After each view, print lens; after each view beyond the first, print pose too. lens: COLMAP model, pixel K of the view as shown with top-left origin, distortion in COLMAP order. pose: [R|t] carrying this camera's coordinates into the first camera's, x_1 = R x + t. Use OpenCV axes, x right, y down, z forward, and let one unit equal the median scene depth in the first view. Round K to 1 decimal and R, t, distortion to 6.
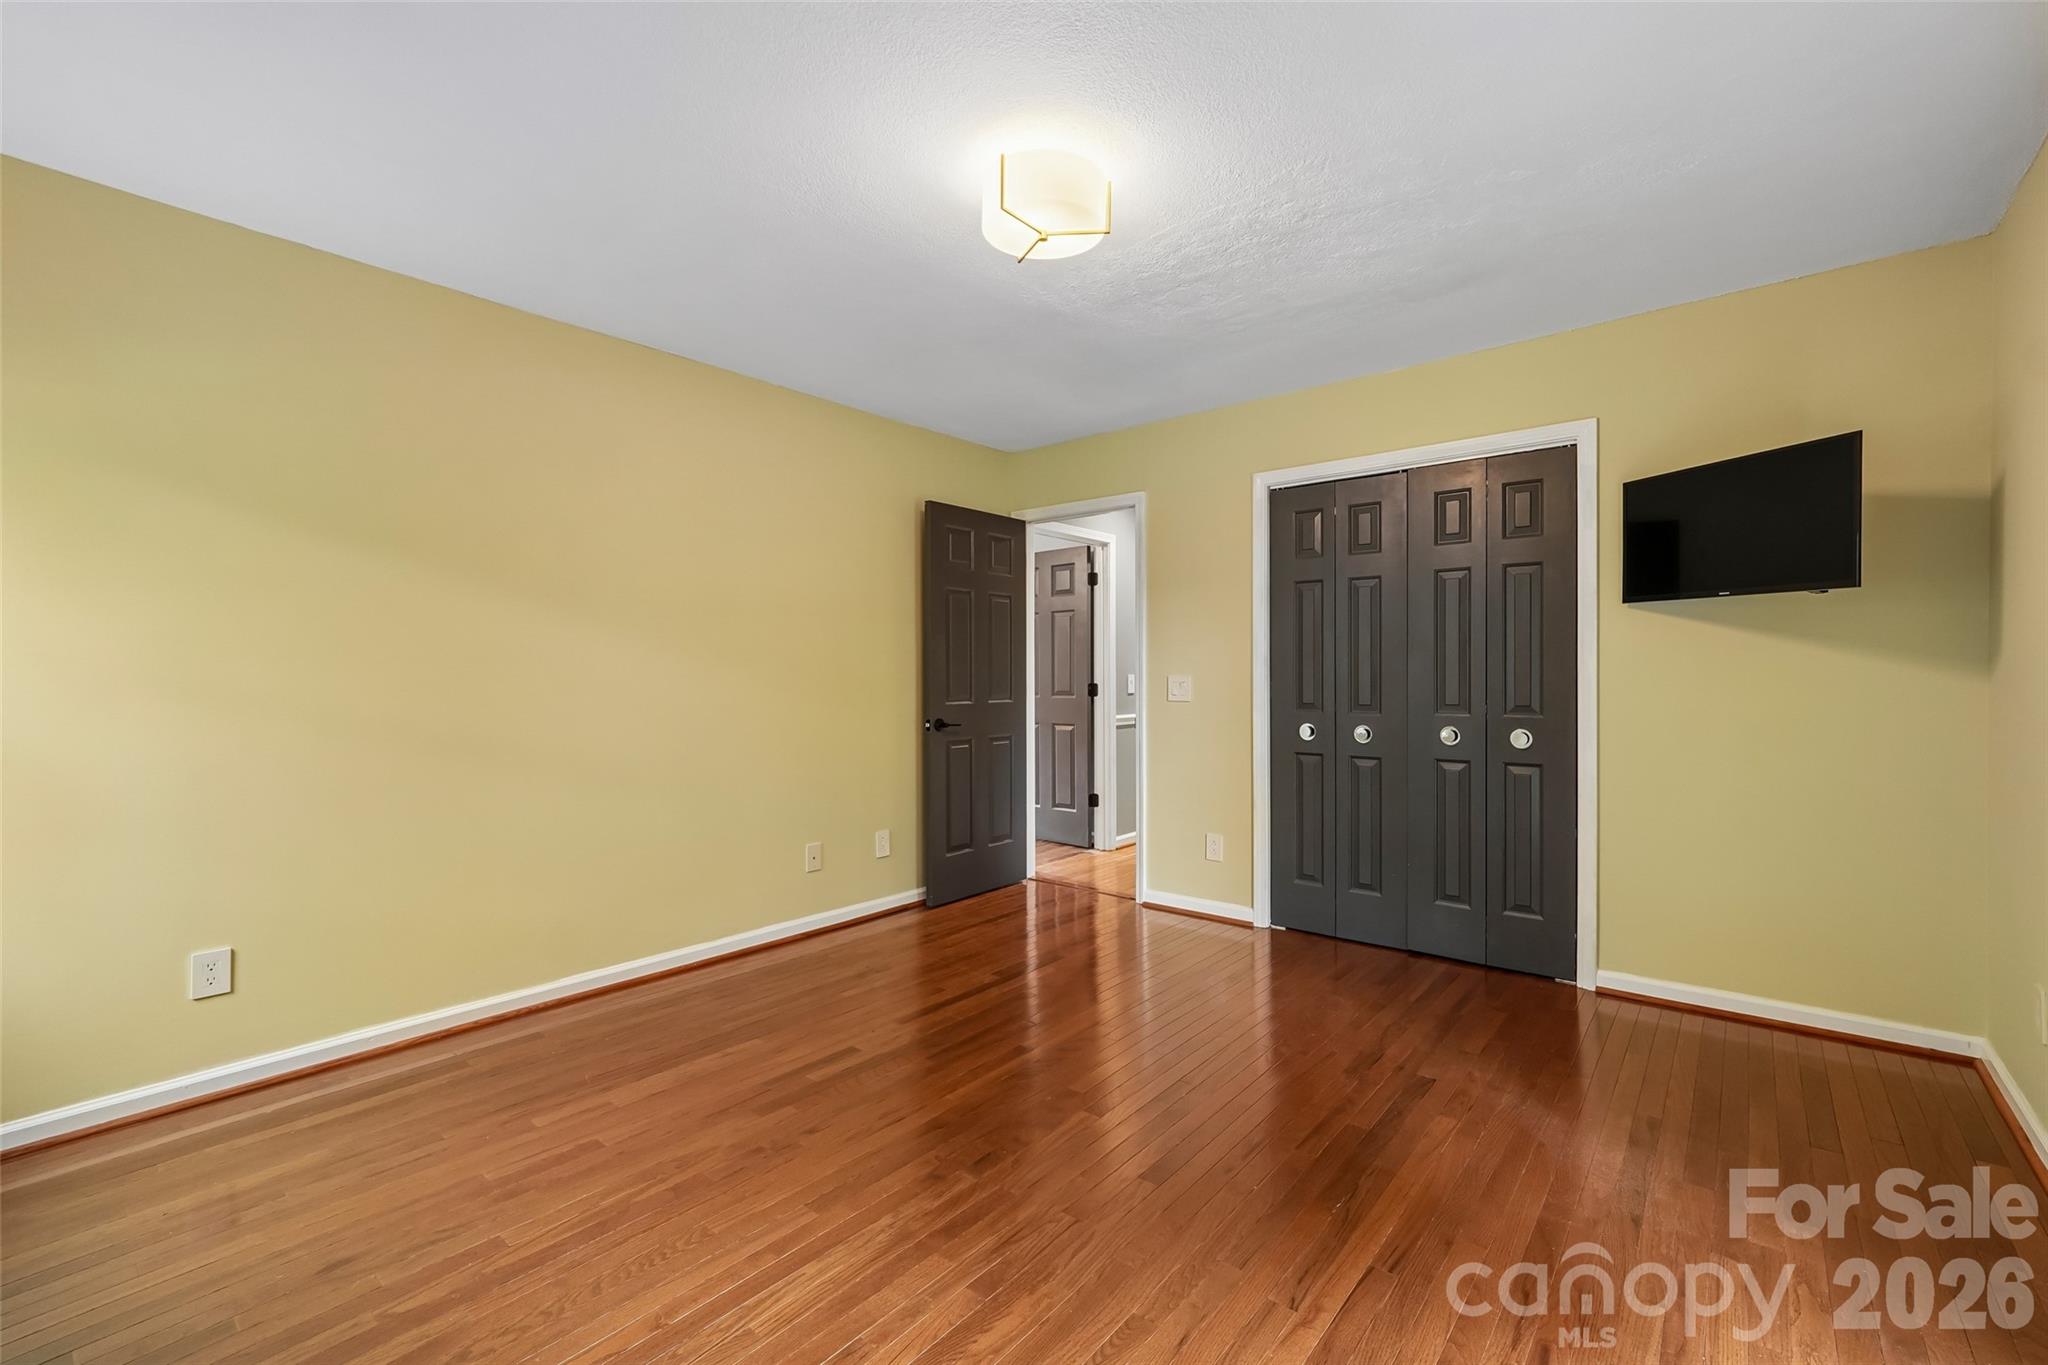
lens RADIAL K [[879.3, 0, 1020.0], [0, 879.3, 672.2], [0, 0, 1]] dist [0.003072, 0.000559]
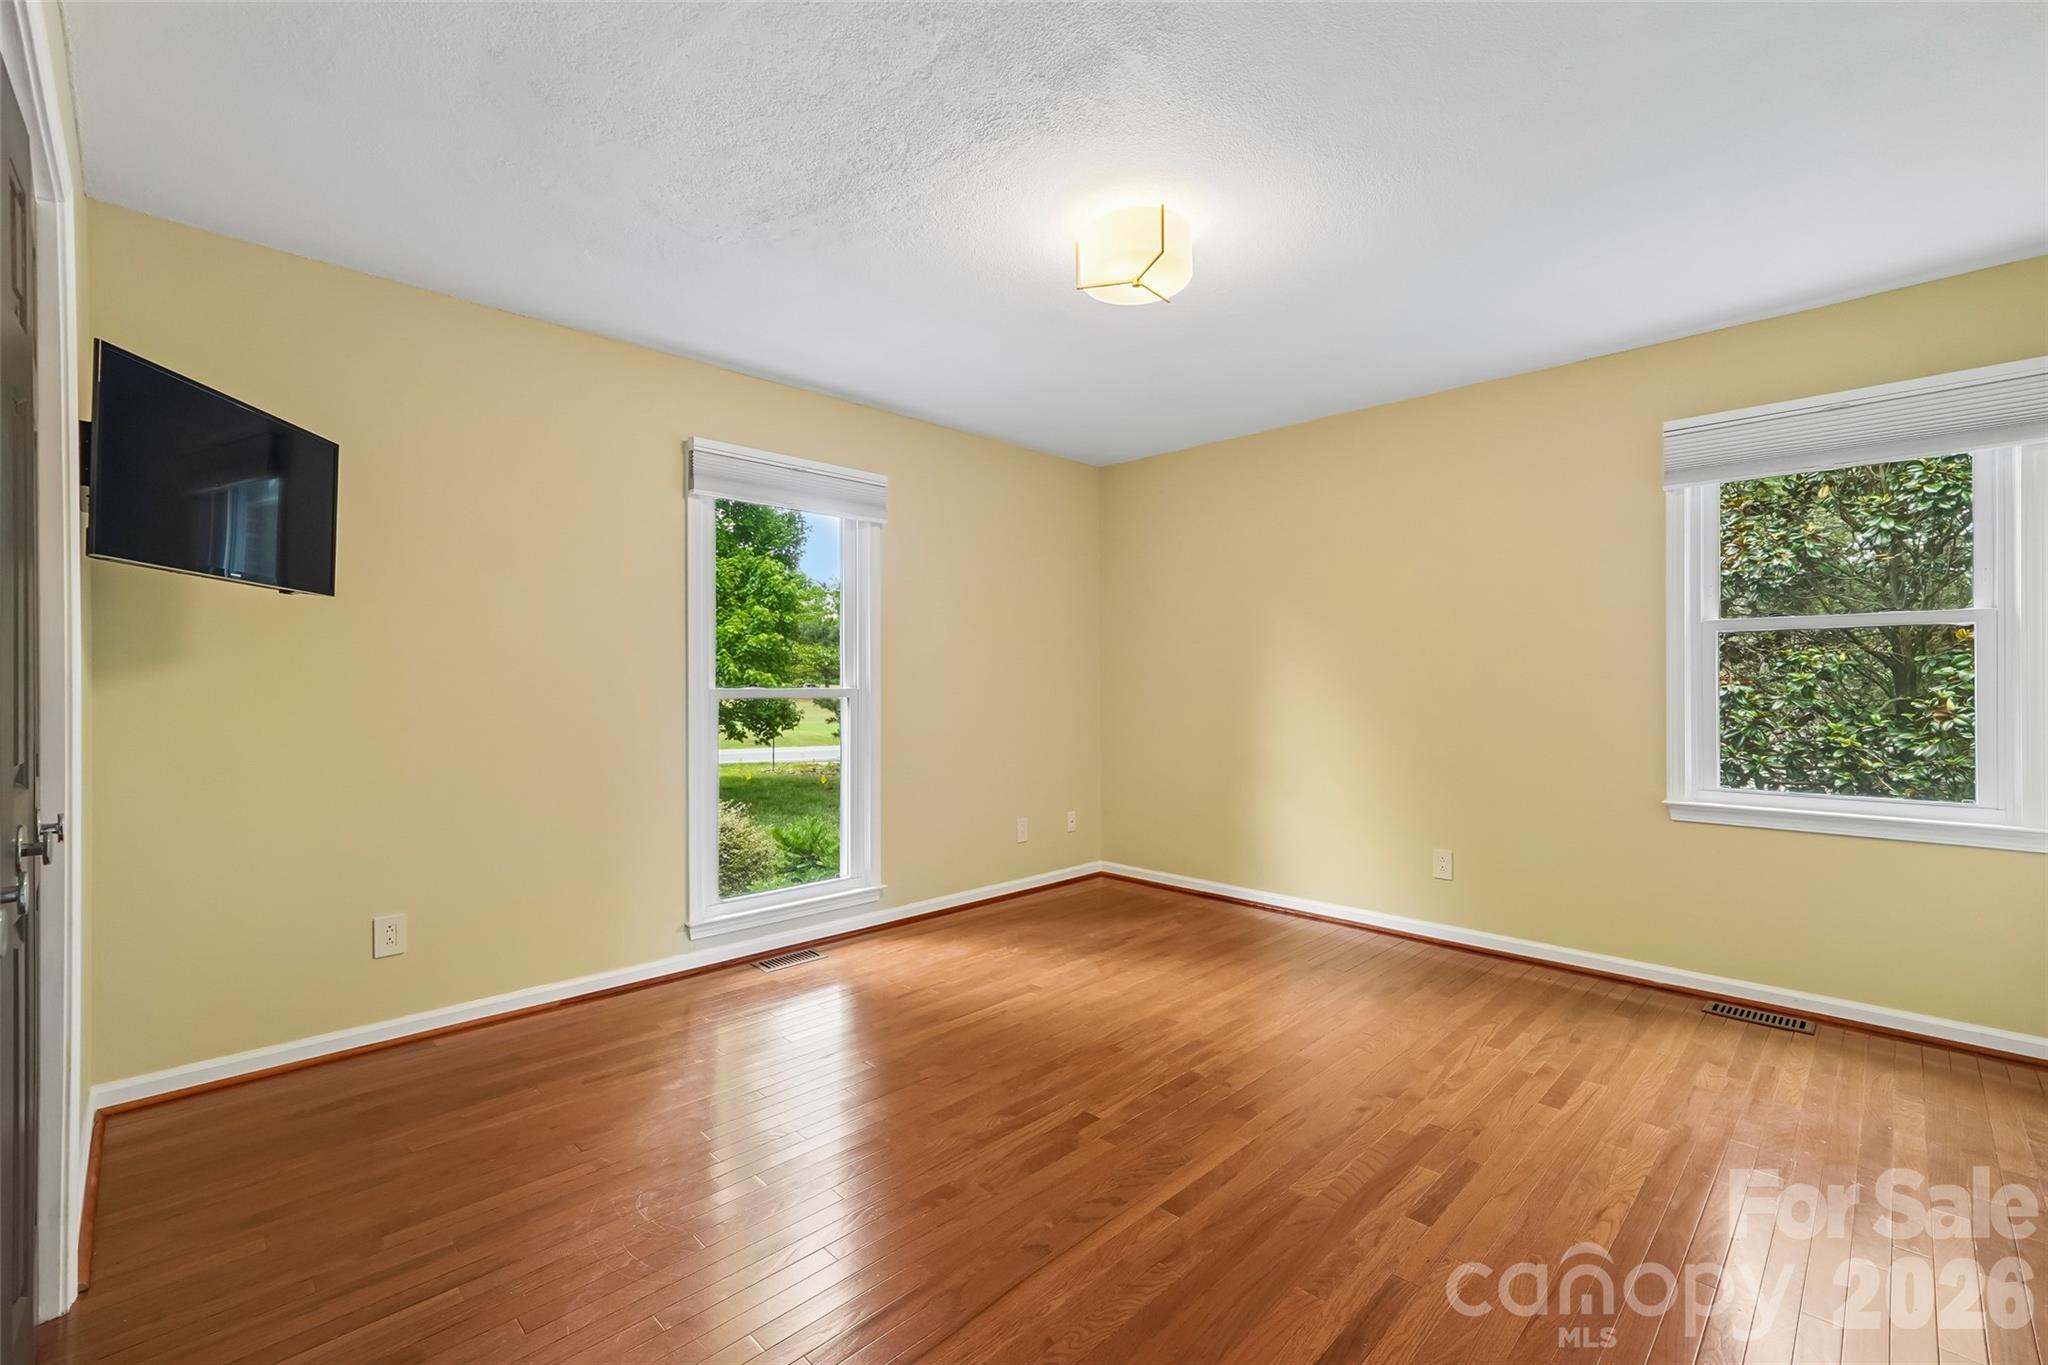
lens RADIAL K [[879.3, 0, 1020.0], [0, 879.3, 672.2], [0, 0, 1]] dist [0.003072, 0.000559]
pose [[-0.995725, 0.006430, 0.092141, 0.077986], [0.004862, 0.999840, -0.017228, 0.015214], [-0.092237, -0.016706, -0.995597, 2.322484]]
